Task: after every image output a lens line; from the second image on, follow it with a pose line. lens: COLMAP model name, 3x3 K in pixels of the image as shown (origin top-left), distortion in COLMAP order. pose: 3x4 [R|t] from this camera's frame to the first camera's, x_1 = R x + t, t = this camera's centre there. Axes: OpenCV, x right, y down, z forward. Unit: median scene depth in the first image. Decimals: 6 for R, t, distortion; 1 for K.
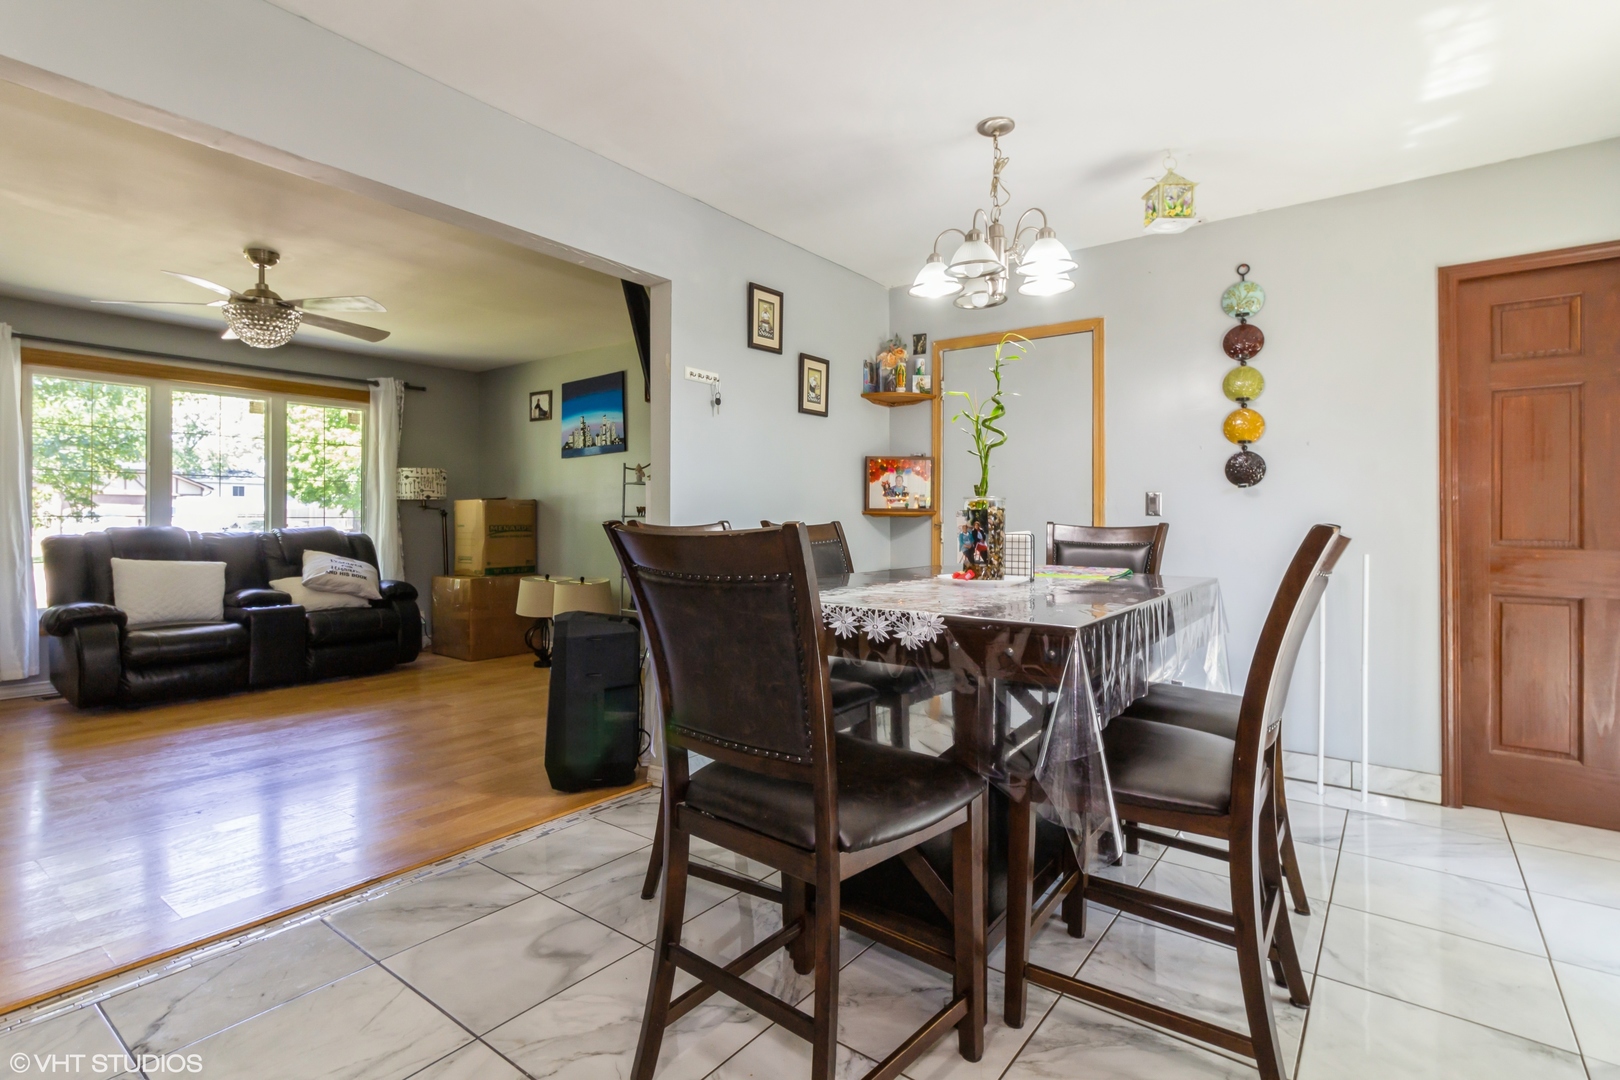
lens RADIAL K [[785.5, 0, 806.6], [0, 785.5, 519.6], [0, 0, 1]] dist [0.000822, -0.000068]
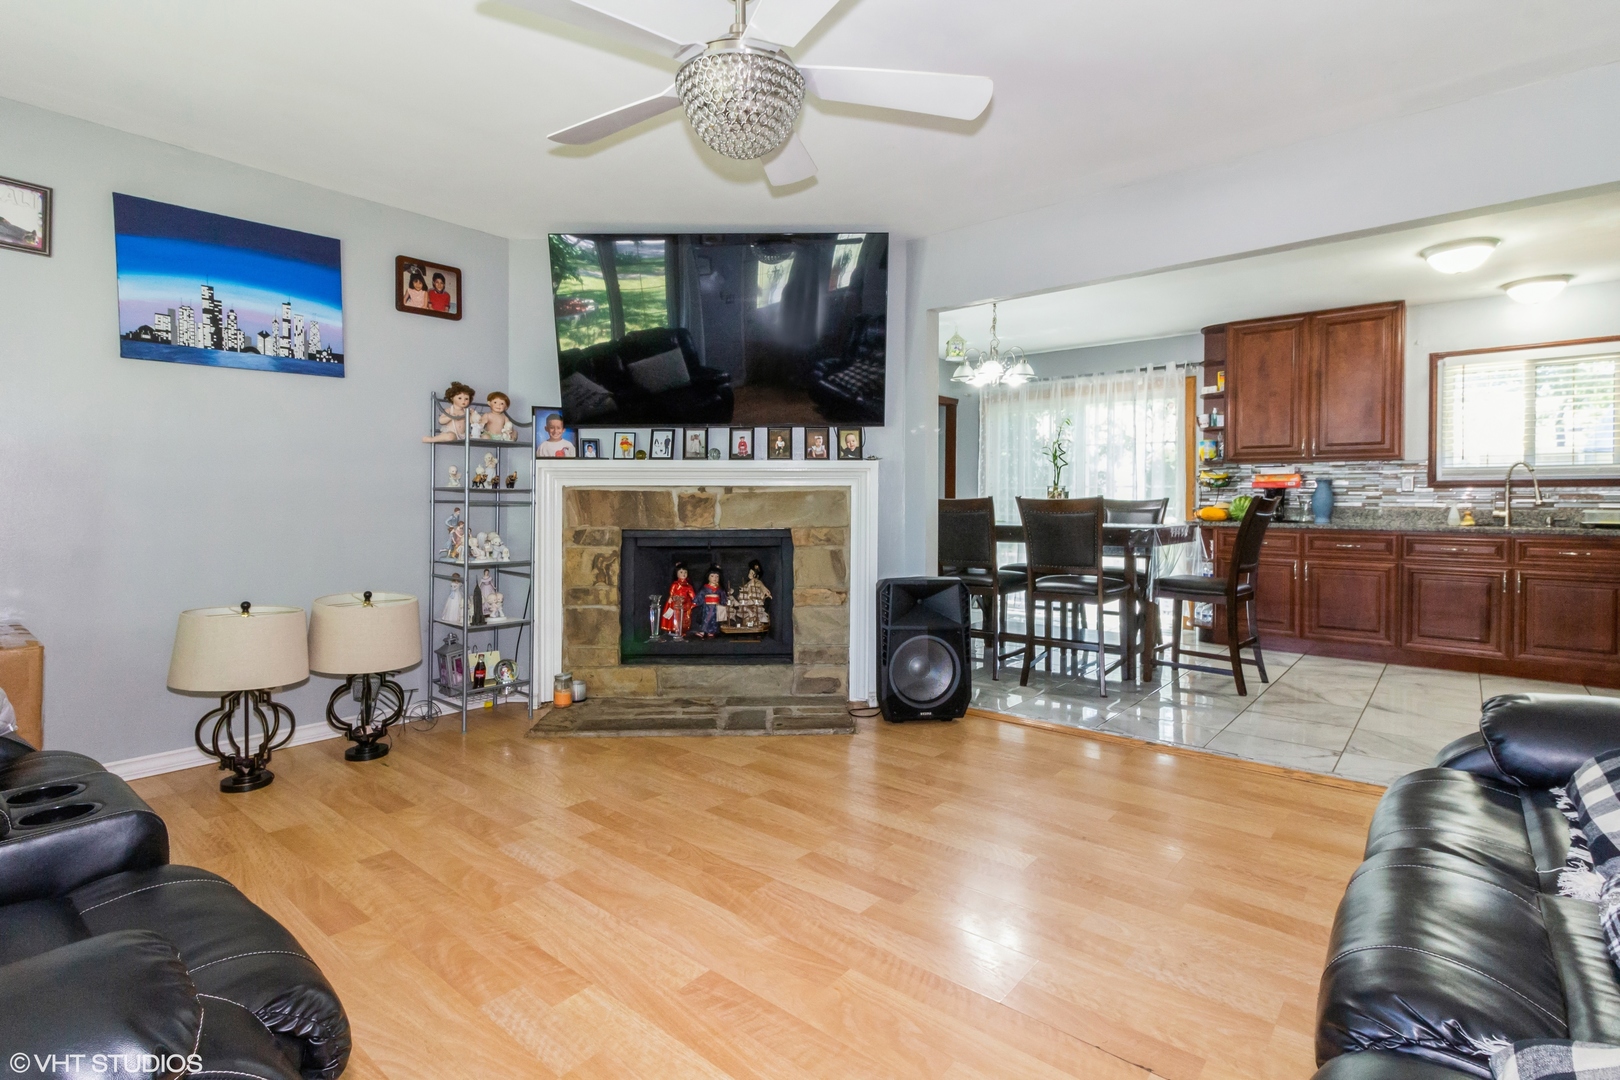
lens RADIAL K [[773.8, 0, 806.0], [0, 773.8, 510.5], [0, 0, 1]] dist [0.003172, -0.000067]
pose [[0.047939, -0.015681, 0.998727, -1.223126], [-0.002000, 0.999873, 0.015795, 0.003977], [-0.998848, -0.002755, 0.047901, 0.962597]]
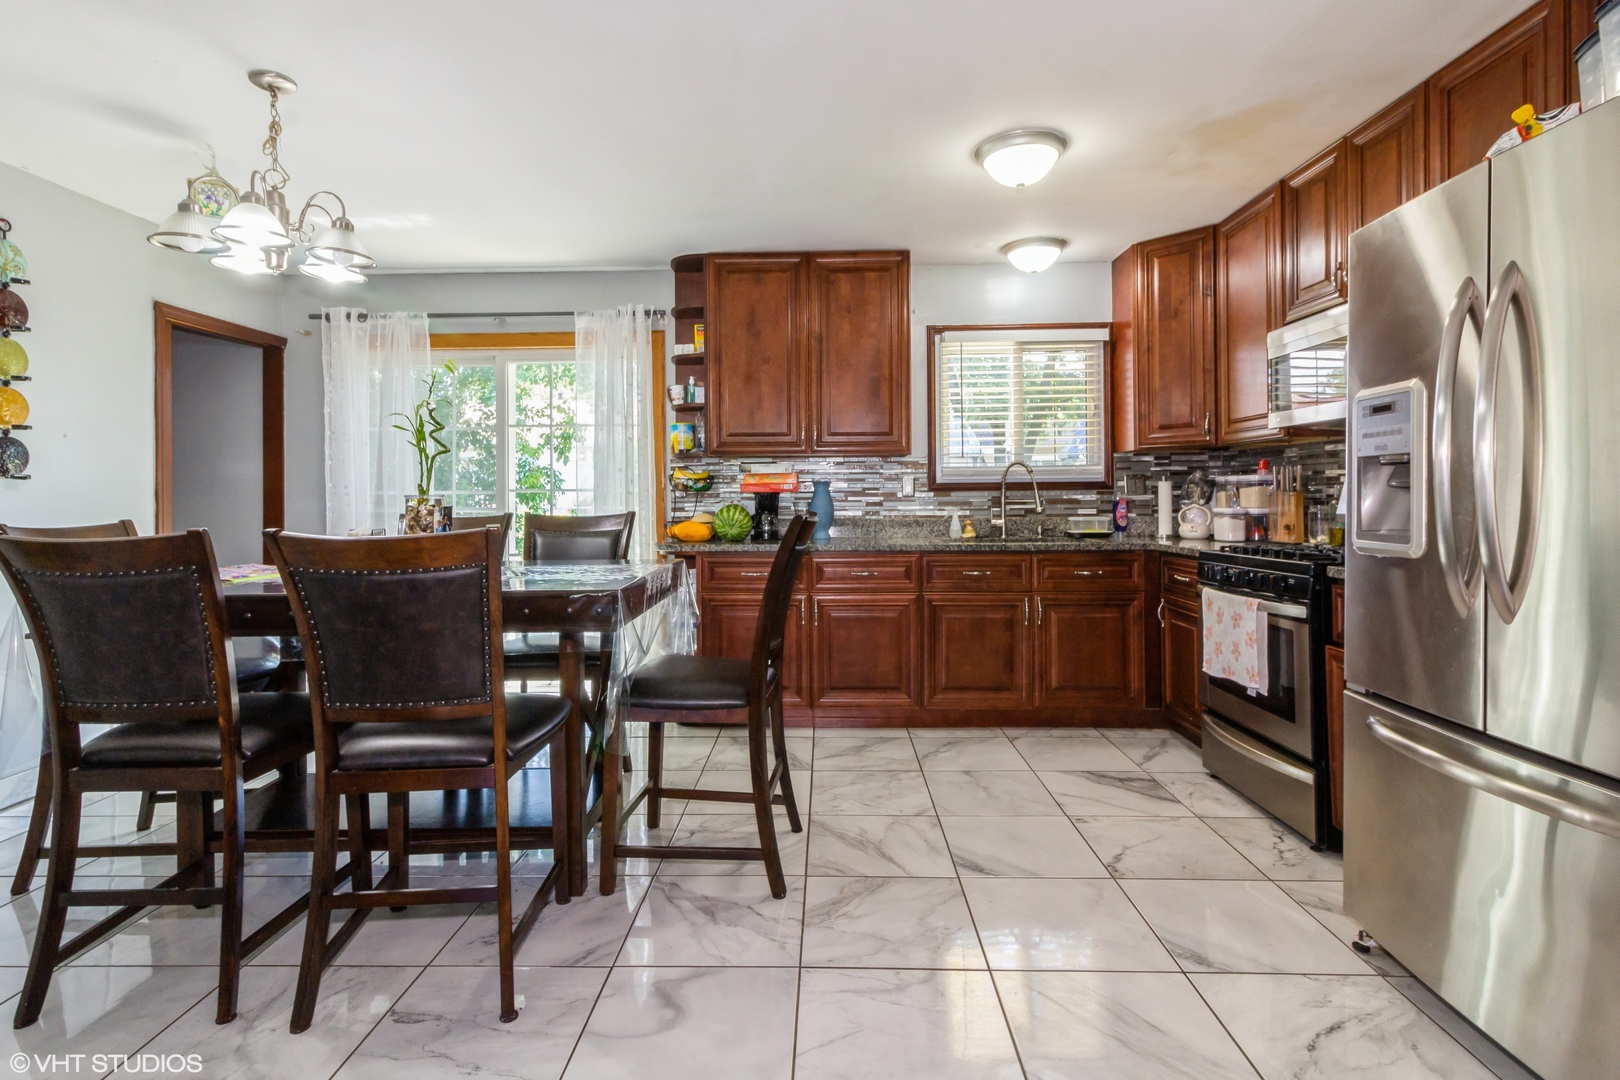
lens RADIAL K [[783.0, 0, 806.1], [0, 783.0, 499.3], [0, 0, 1]] dist [0.001607, 0.000039]
pose [[-0.582815, -0.002319, 0.812602, -0.589292], [0.008231, 0.999928, 0.008756, -0.017832], [-0.812563, 0.011791, -0.582753, 0.717471]]
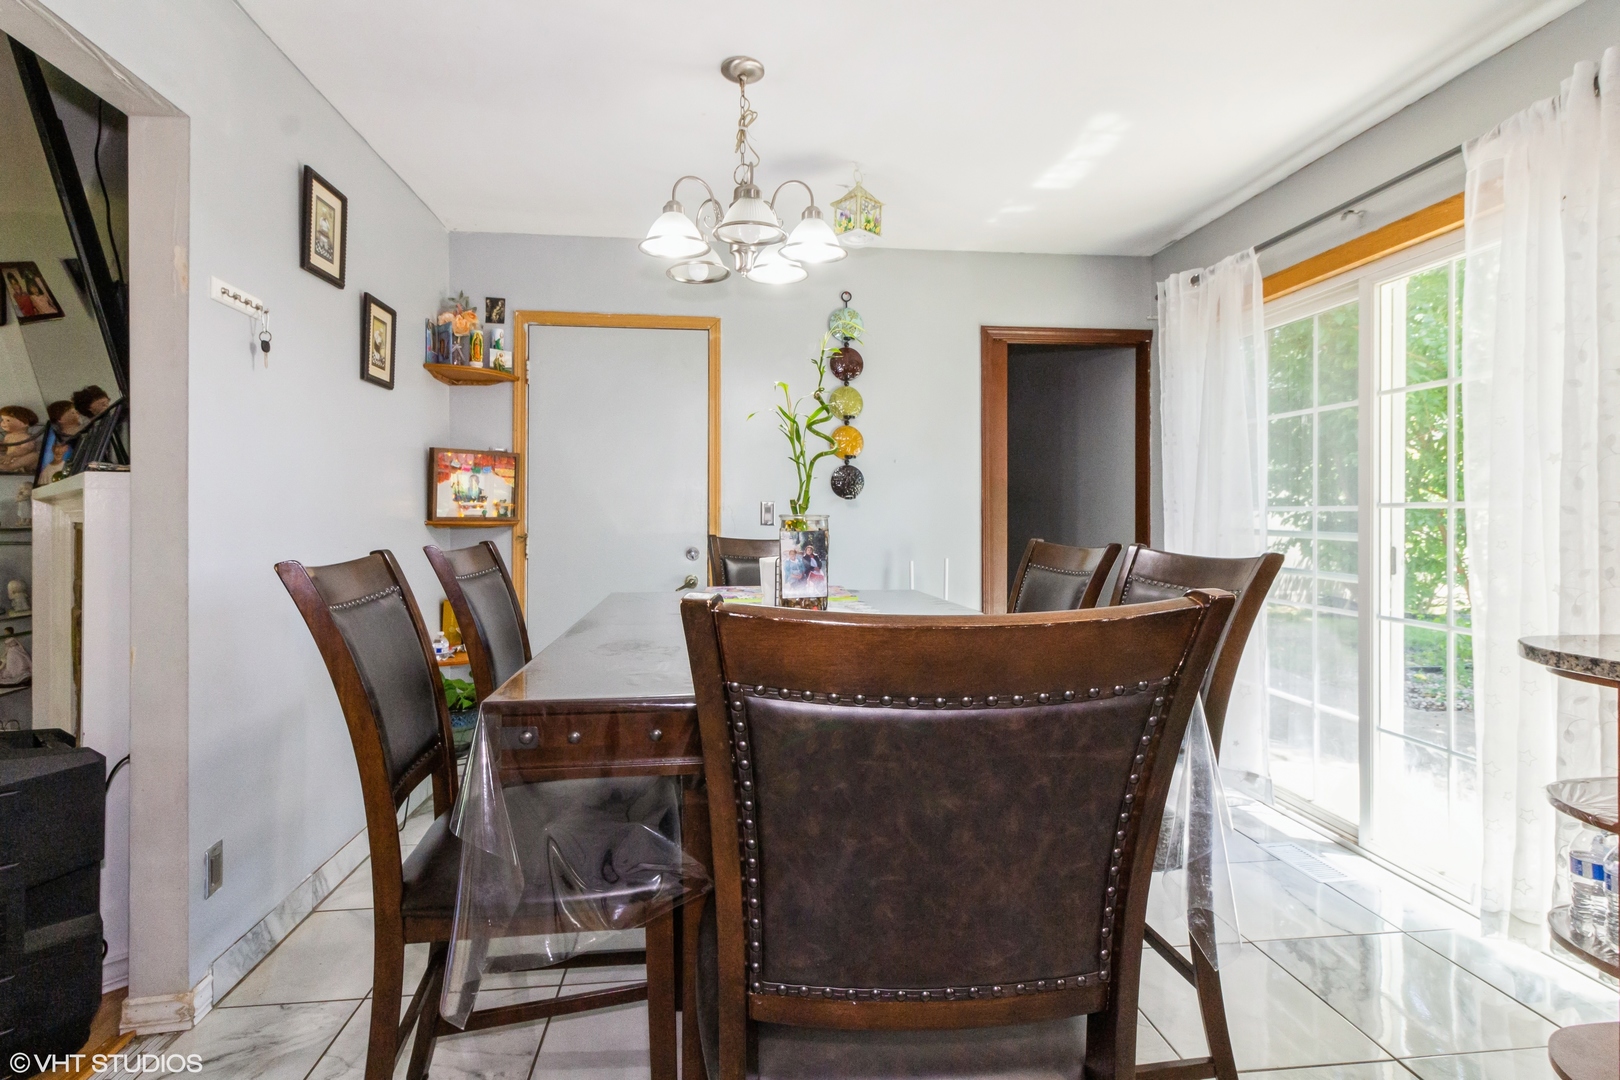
lens RADIAL K [[773.8, 0, 806.0], [0, 773.8, 510.5], [0, 0, 1]] dist [0.003172, -0.000067]
pose [[0.721217, 0.002059, 0.692706, -0.197312], [0.003347, 0.999974, -0.006457, -0.016598], [-0.692701, 0.006976, 0.721191, 0.248699]]
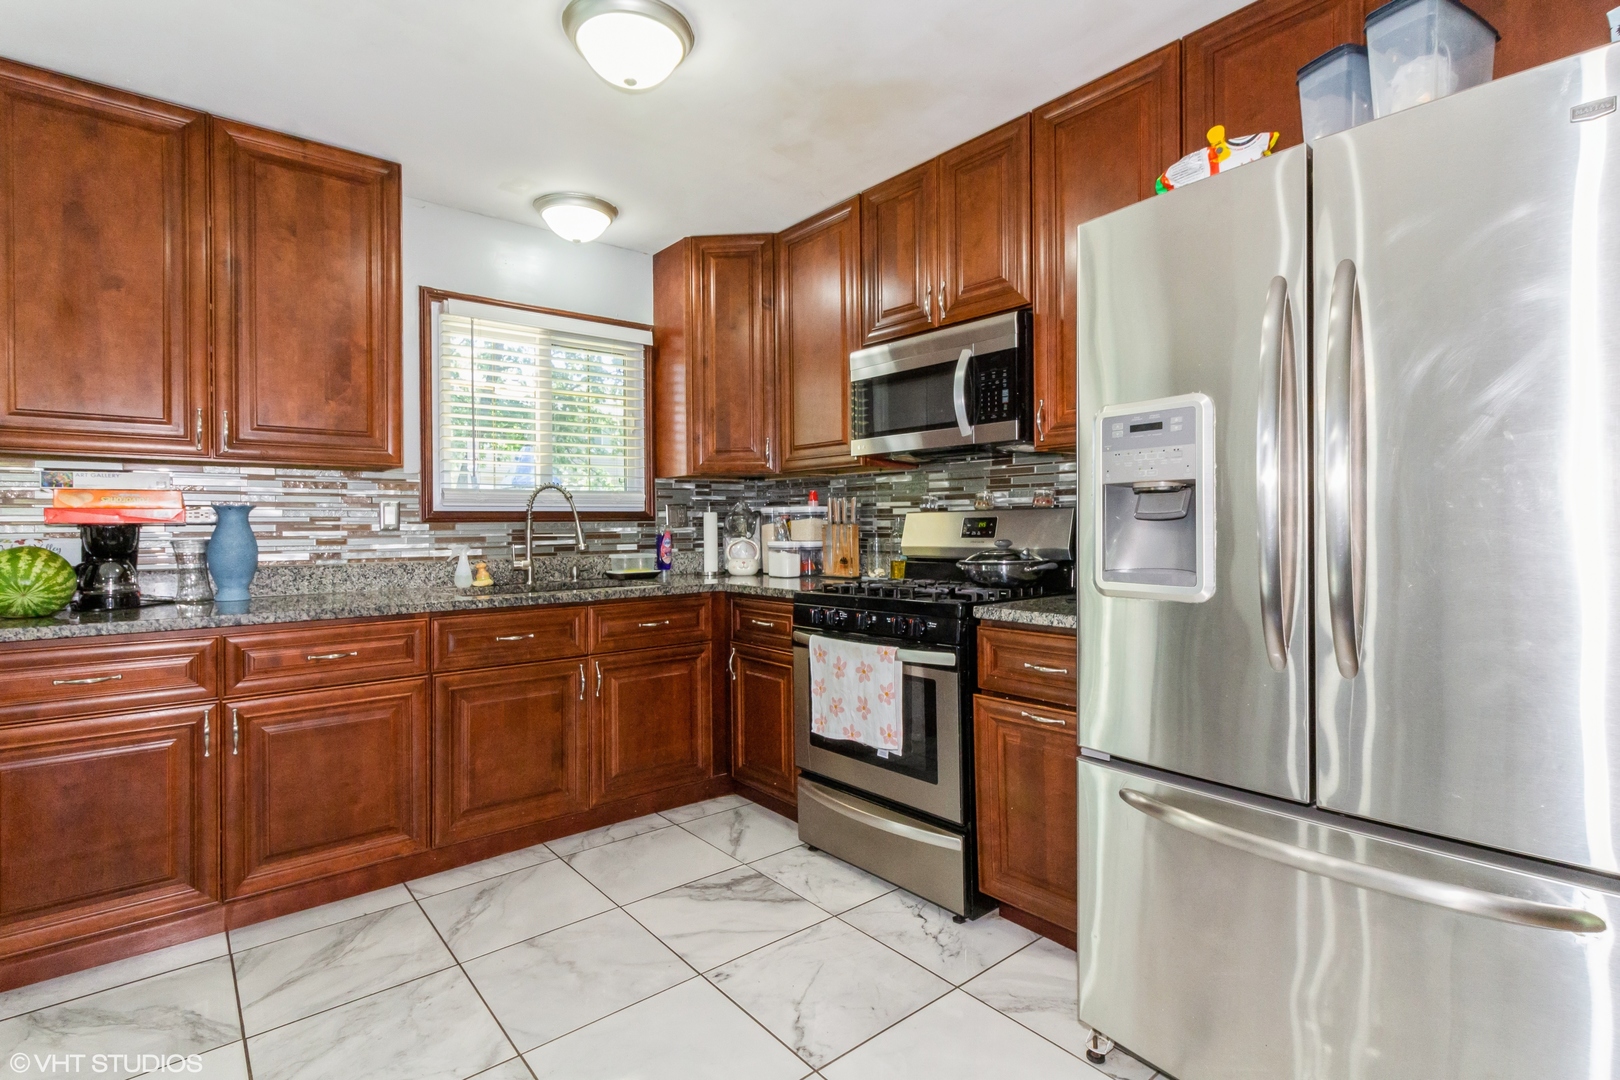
lens RADIAL K [[772.1, 0, 807.8], [0, 772.1, 525.5], [0, 0, 1]] dist [0.002900, 0.001273]
pose [[-0.973416, 0.002916, 0.229027, -0.327060], [0.004698, 0.999963, 0.007236, -0.019074], [-0.228998, 0.008119, -0.973393, 0.583520]]
